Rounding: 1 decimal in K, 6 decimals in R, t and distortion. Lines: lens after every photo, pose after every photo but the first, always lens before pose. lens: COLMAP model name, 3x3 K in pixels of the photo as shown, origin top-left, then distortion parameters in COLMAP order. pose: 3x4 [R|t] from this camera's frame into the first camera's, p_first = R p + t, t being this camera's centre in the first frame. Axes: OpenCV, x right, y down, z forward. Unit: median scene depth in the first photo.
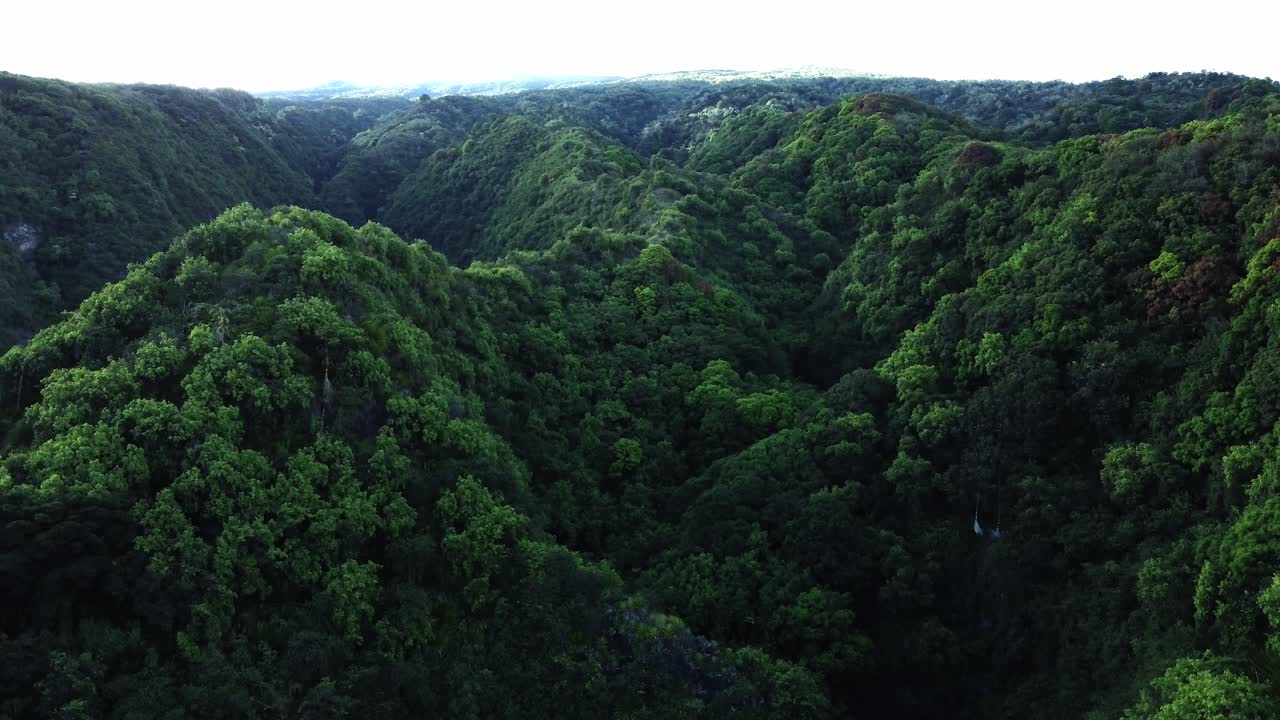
lens RADIAL K [[1025.8, 0, 640.0], [0, 1025.8, 360.0], [0, 0, 1]] dist [-0.007054, 0.005673]
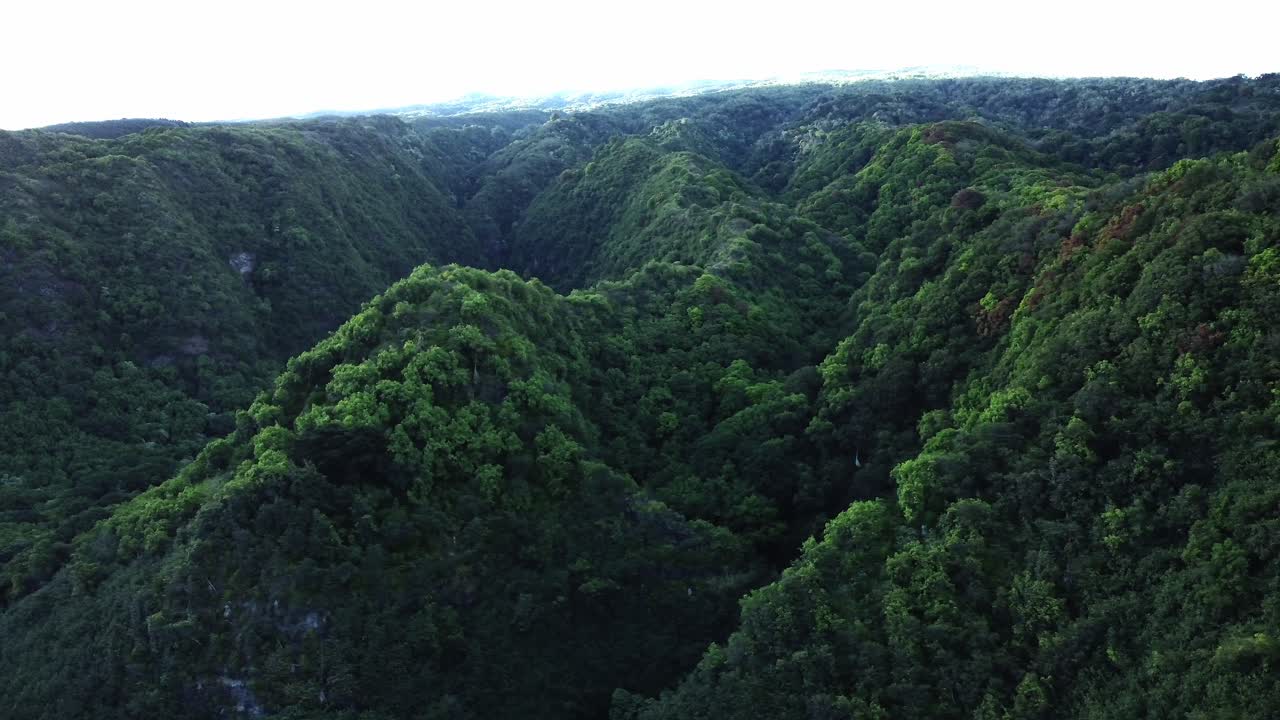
lens RADIAL K [[1025.8, 0, 640.0], [0, 1025.8, 360.0], [0, 0, 1]] dist [-0.007054, 0.005673]
pose [[0.991767, 0.002651, -0.128025, 0.135443], [-0.002376, 0.999995, 0.002303, -0.003163], [0.128031, -0.001980, 0.991768, -0.480572]]
